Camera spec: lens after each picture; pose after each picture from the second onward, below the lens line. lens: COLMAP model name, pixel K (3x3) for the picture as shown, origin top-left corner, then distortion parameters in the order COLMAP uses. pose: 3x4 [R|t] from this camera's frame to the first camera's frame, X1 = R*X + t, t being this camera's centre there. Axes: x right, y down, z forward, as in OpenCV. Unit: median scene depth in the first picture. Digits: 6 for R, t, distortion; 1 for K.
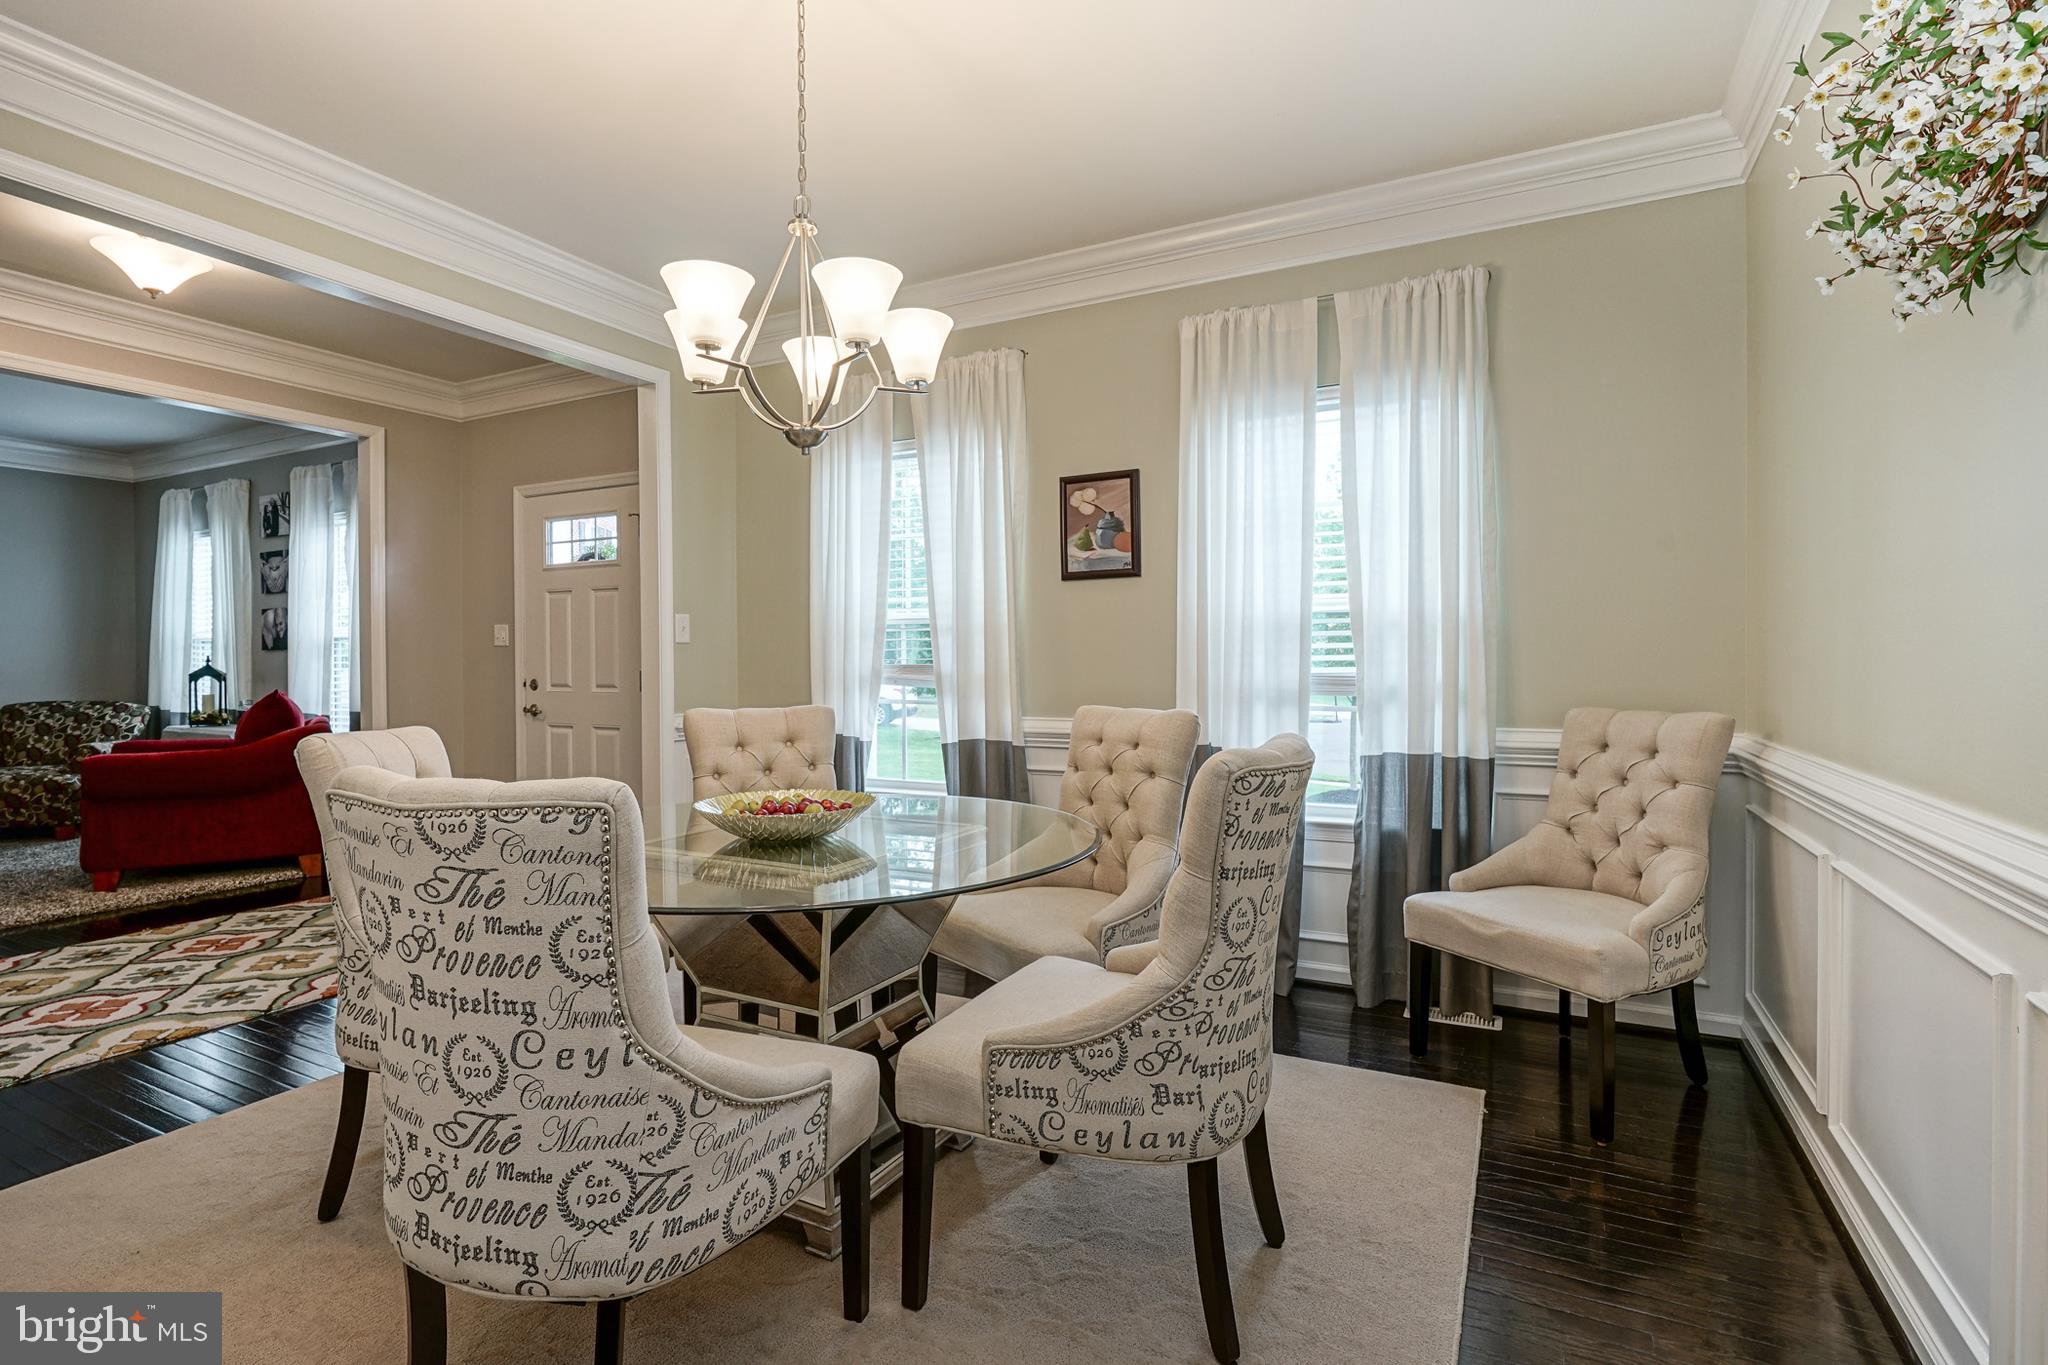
lens RADIAL K [[976.7, 0, 1010.3], [0, 976.7, 668.2], [0, 0, 1]] dist [-0.003602, 0.002257]
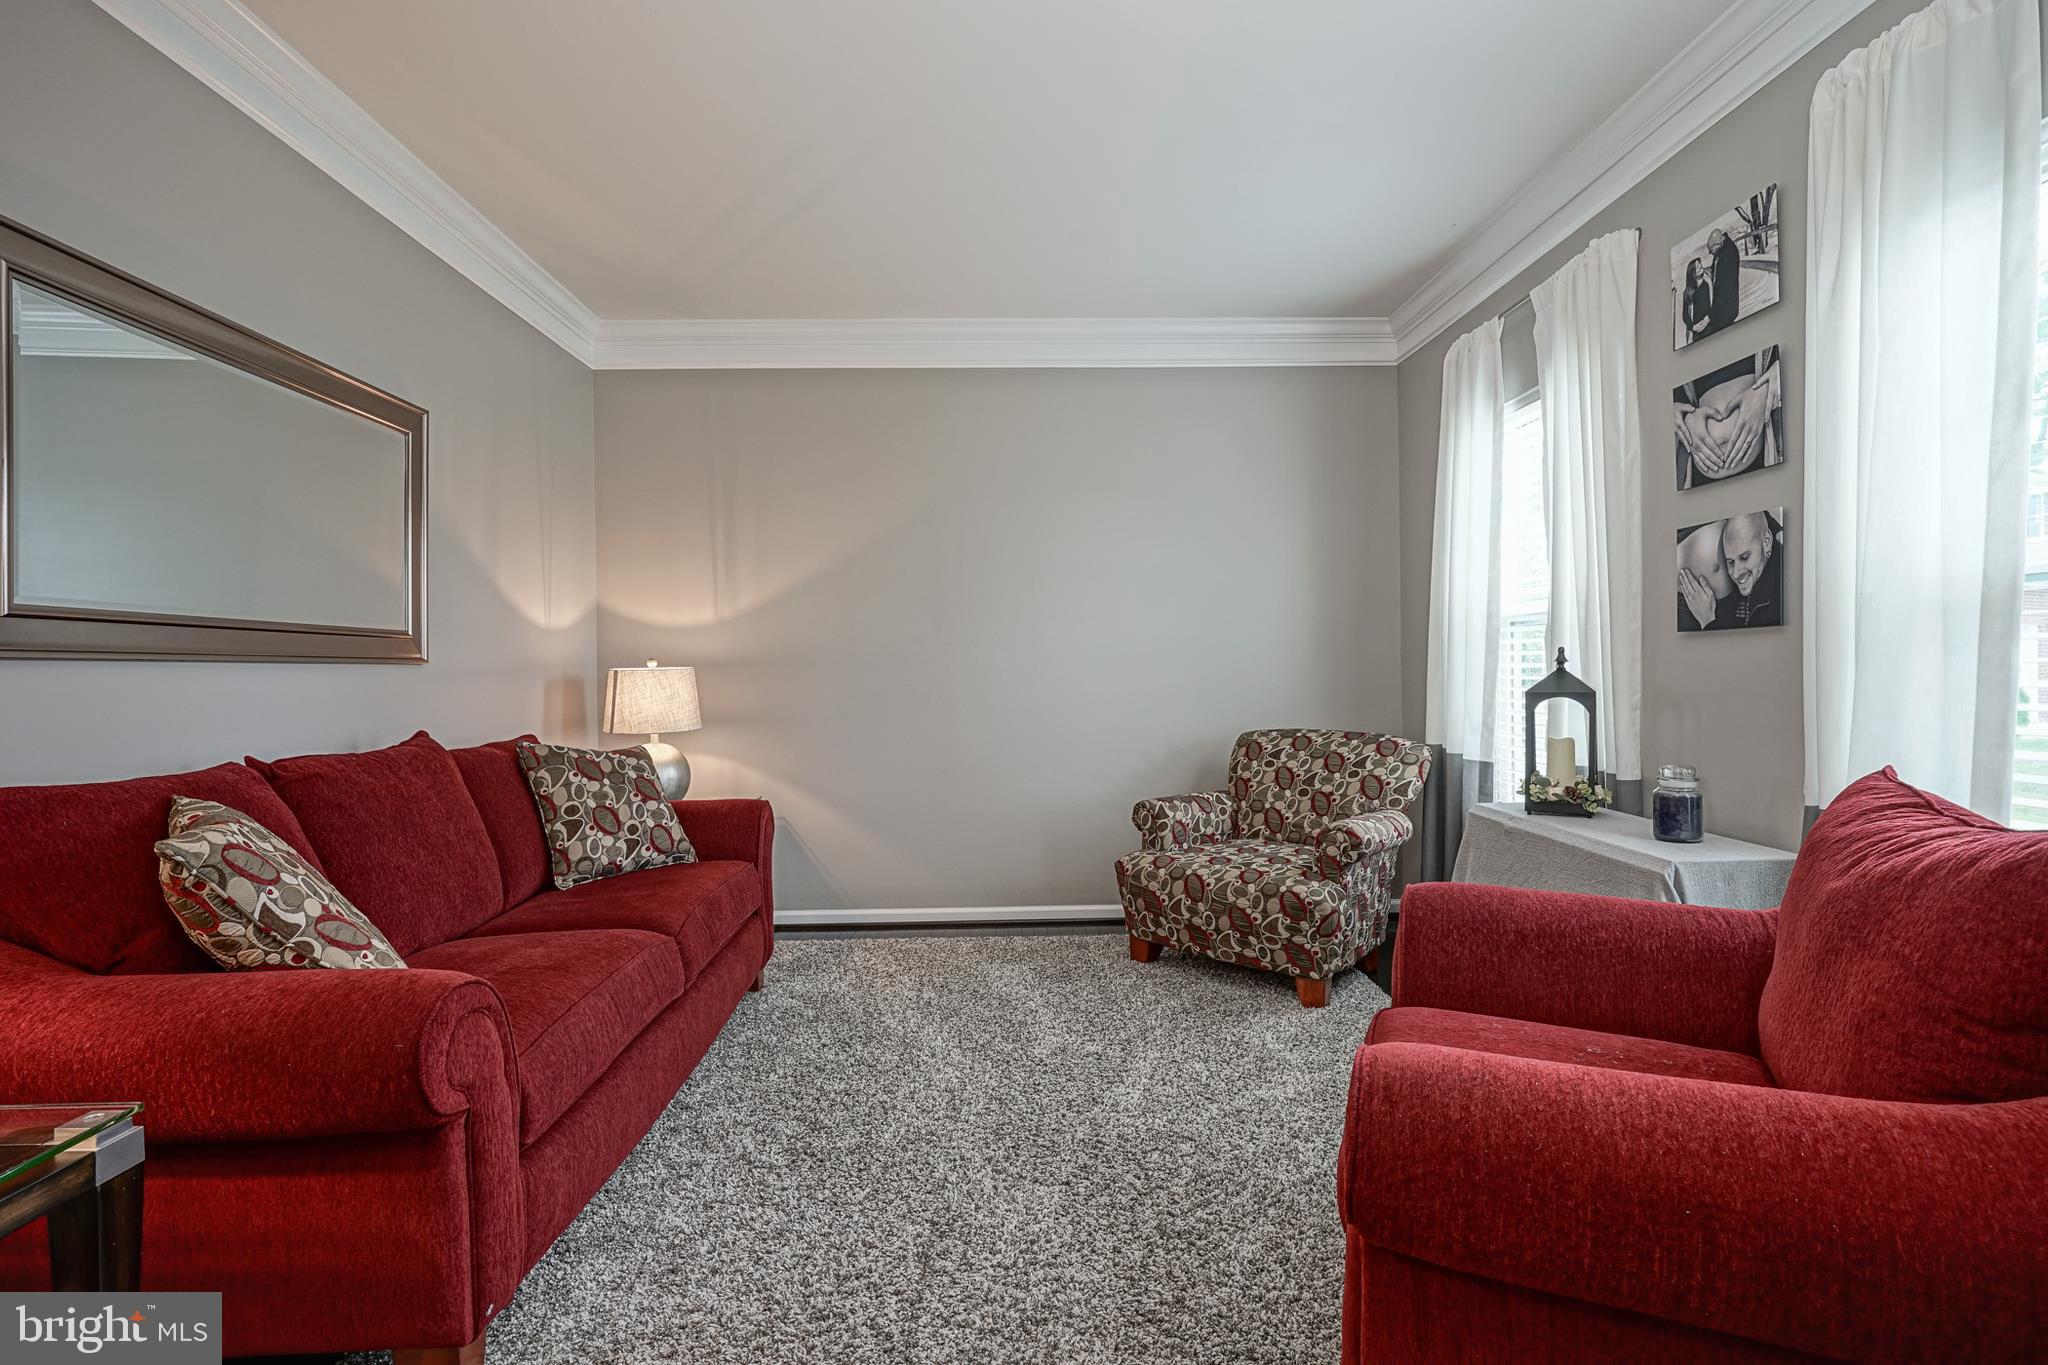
lens RADIAL K [[976.7, 0, 1010.3], [0, 976.7, 668.2], [0, 0, 1]] dist [-0.003602, 0.002257]
pose [[0.475165, -0.005135, -0.879882, -0.547107], [0.001910, 0.999987, -0.004805, -0.002160], [0.879895, 0.000603, 0.475168, 0.570472]]
